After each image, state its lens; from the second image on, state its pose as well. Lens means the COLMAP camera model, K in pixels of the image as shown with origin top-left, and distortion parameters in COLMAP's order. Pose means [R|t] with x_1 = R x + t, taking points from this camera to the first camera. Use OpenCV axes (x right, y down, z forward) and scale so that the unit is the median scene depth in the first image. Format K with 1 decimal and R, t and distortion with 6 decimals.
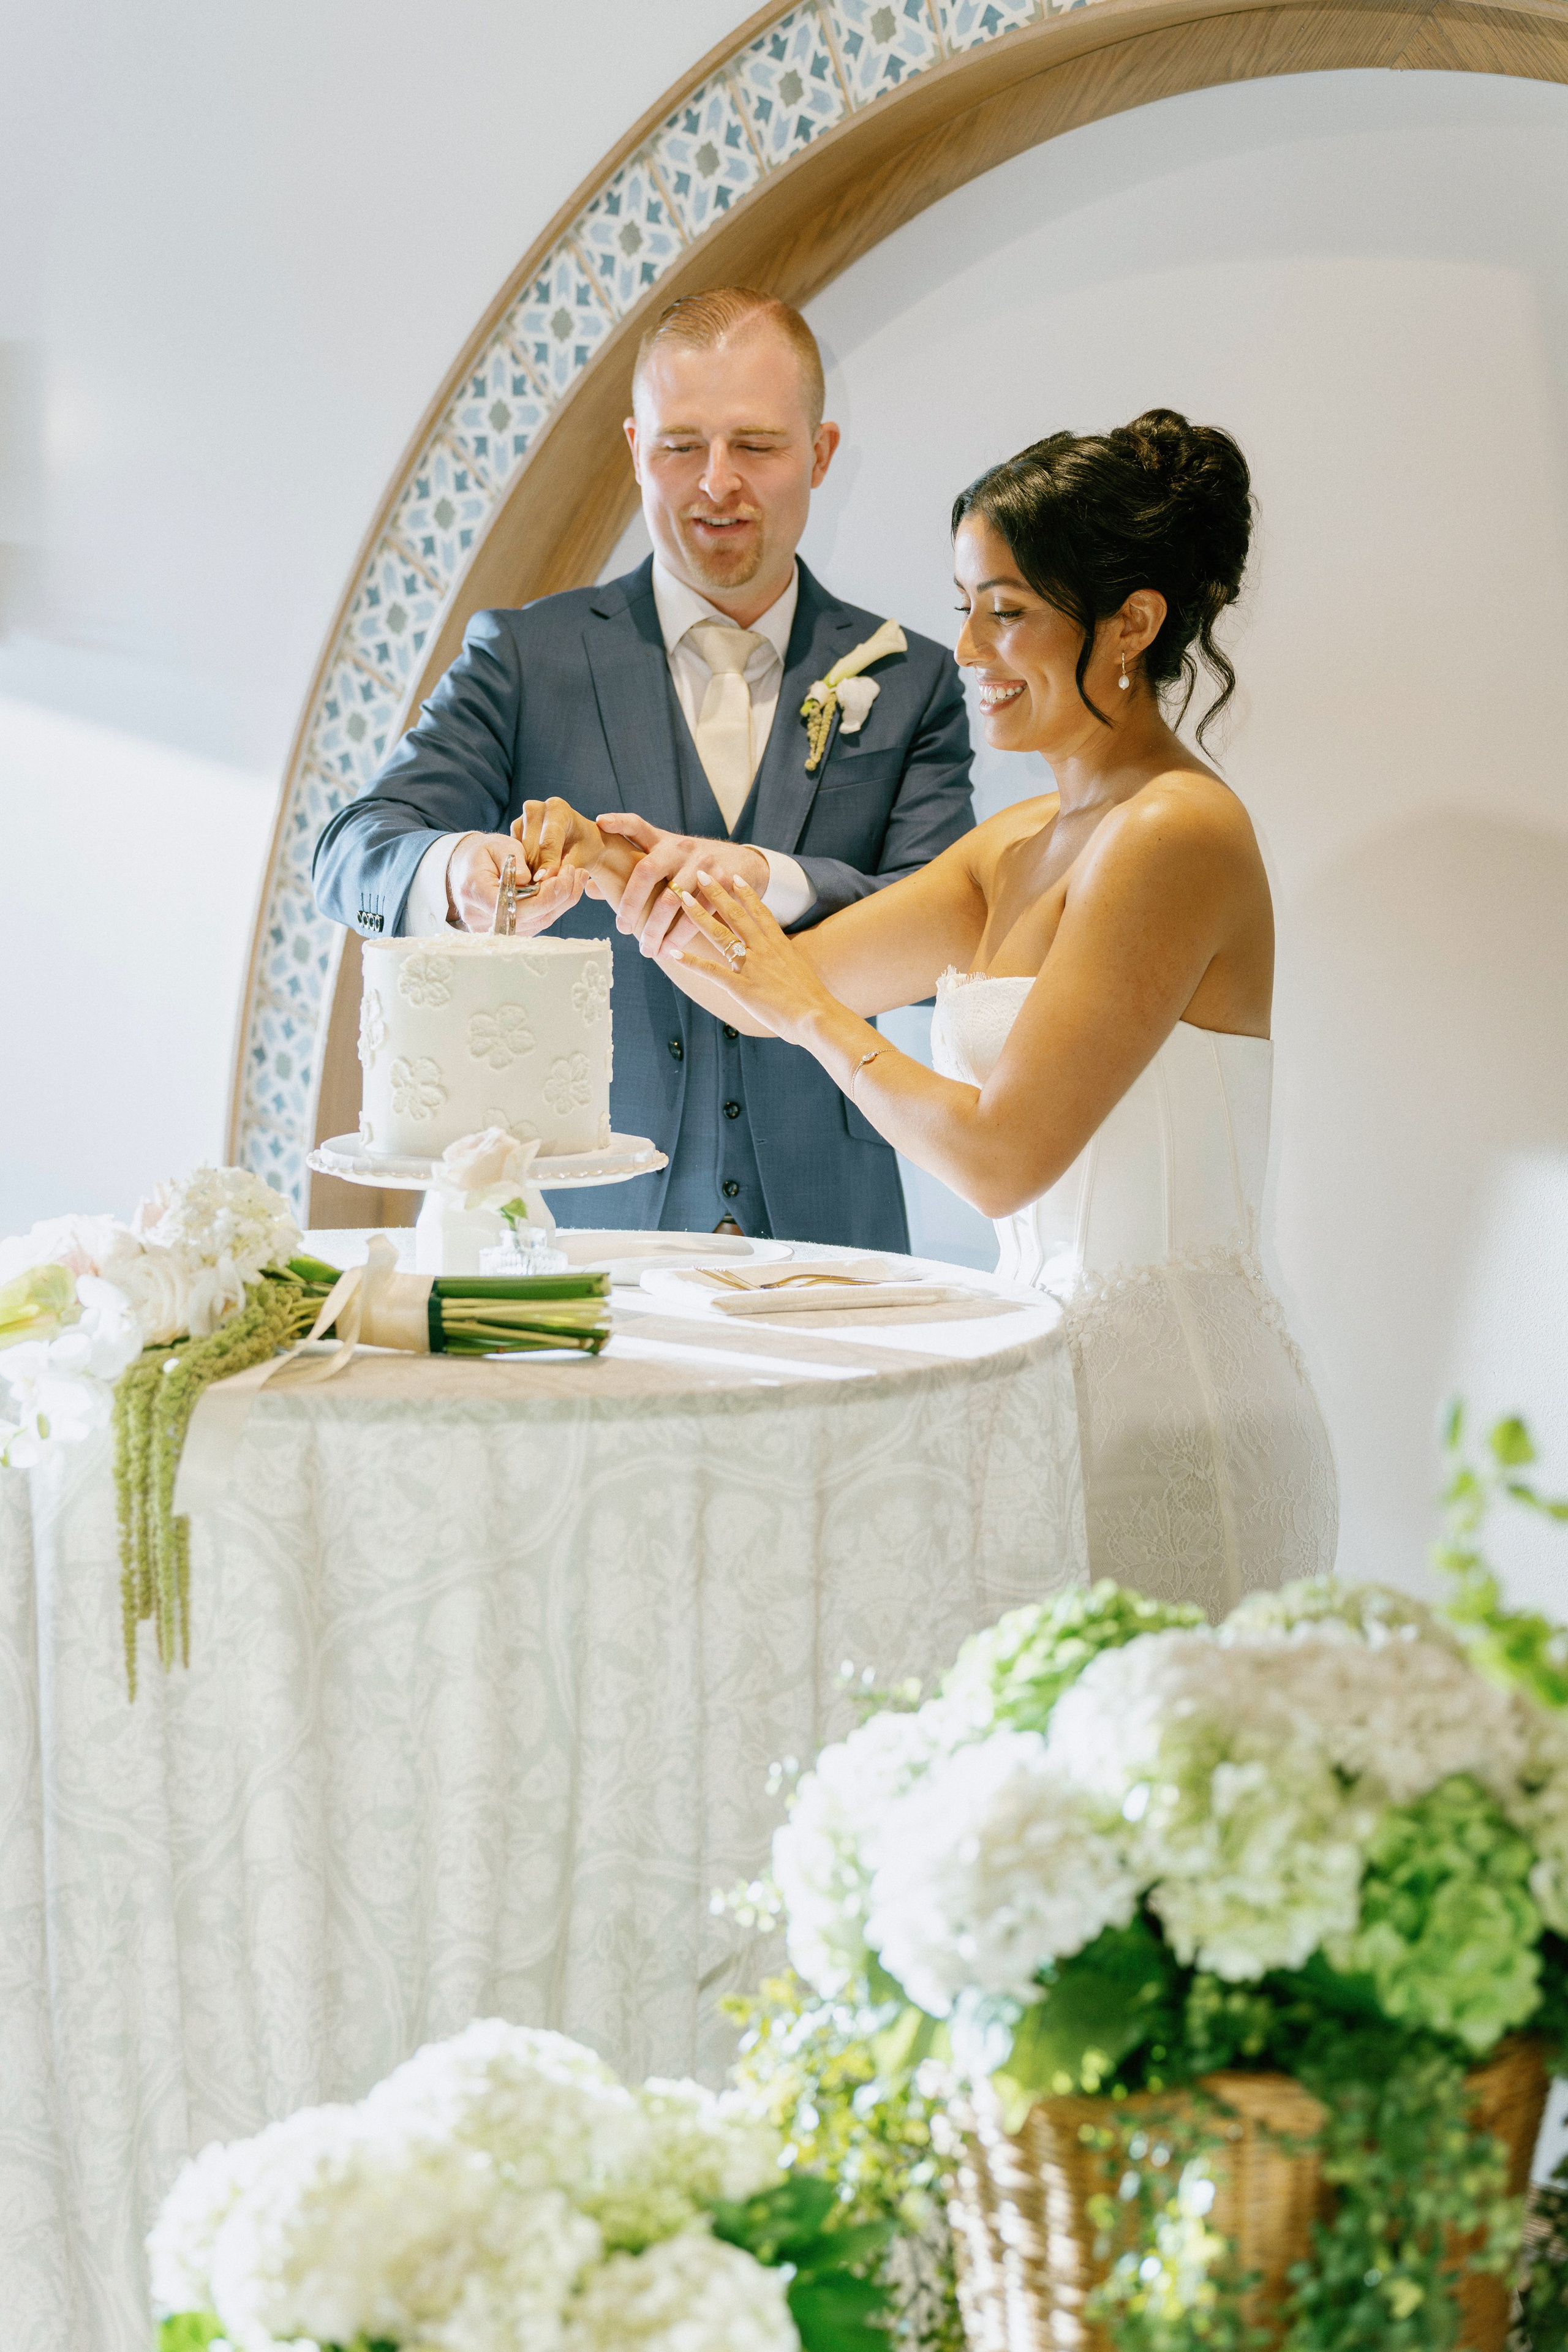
lens RADIAL K [[4970.2, 0, 785.6], [0, 4970.2, 1186.5], [0, 0, 1]] dist [0.083647, 0.000000]
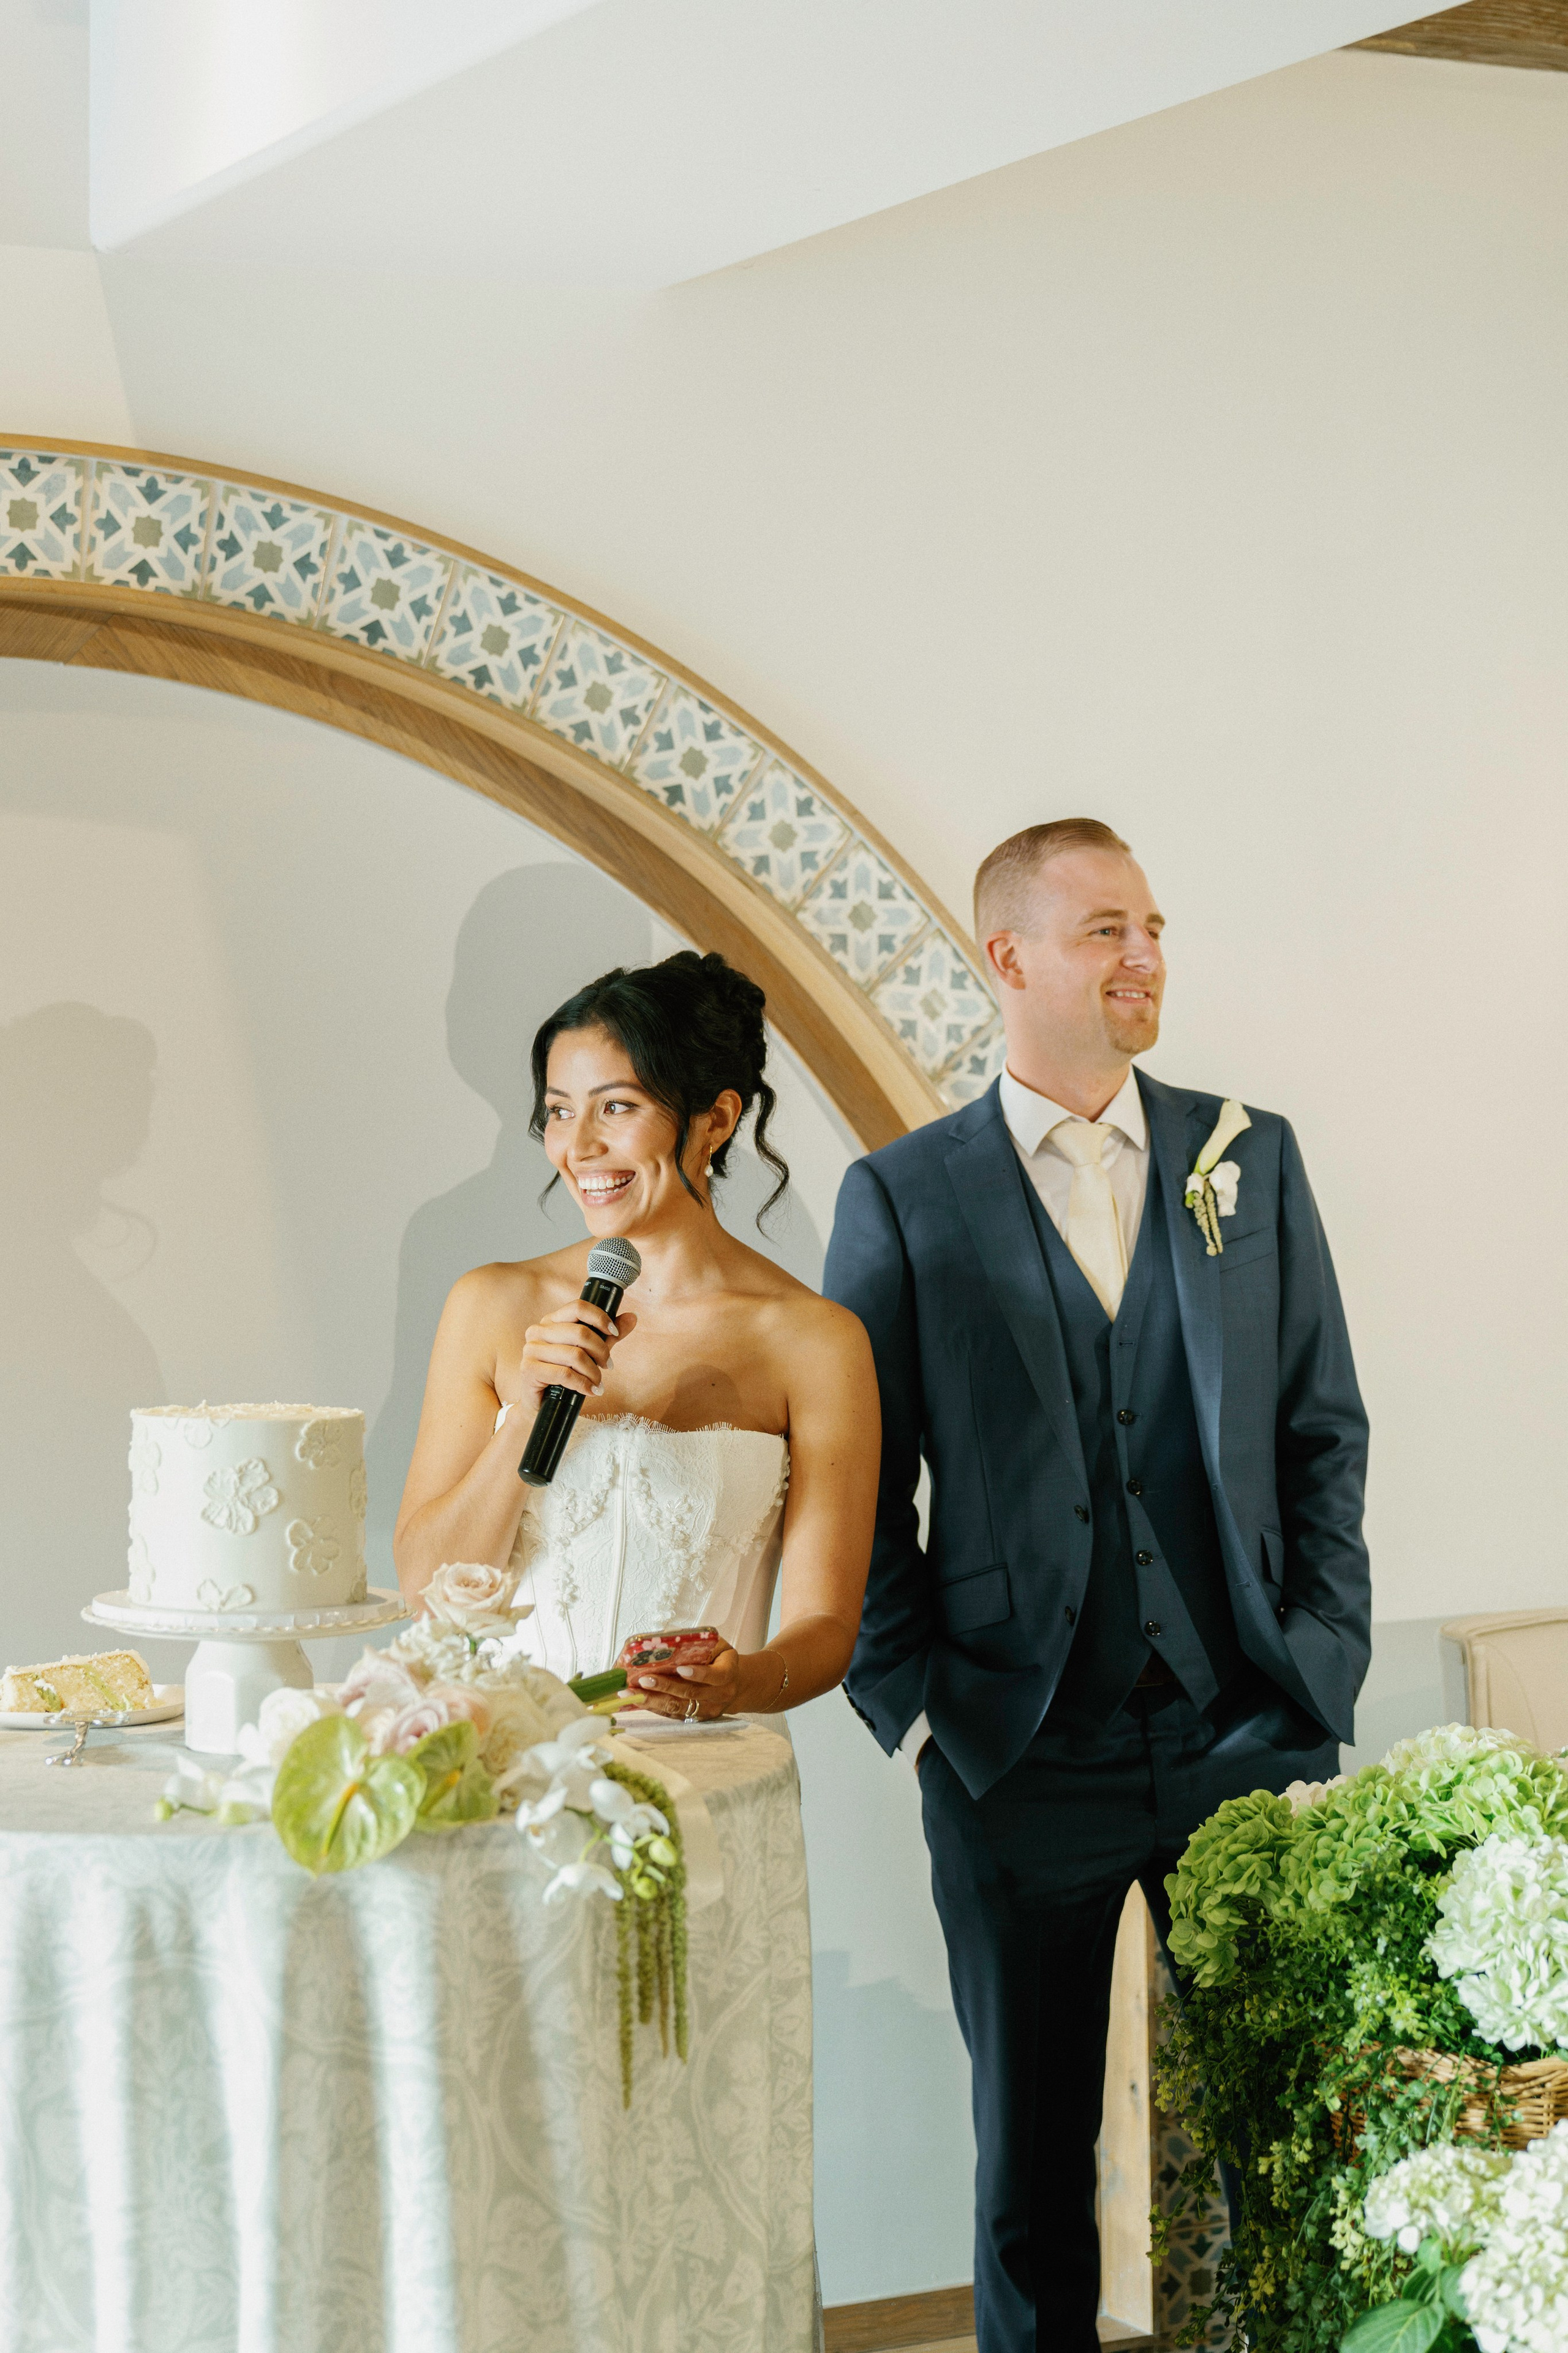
lens RADIAL K [[4327.8, 0, 720.9], [0, 4327.8, 1223.6], [0, 0, 1]] dist [-0.015802, 0.000000]
pose [[0.302824, -0.031663, 0.952520, -0.979552], [0.124812, 0.992158, -0.006699, -0.074721], [-0.944838, 0.120915, 0.304401, 0.650926]]
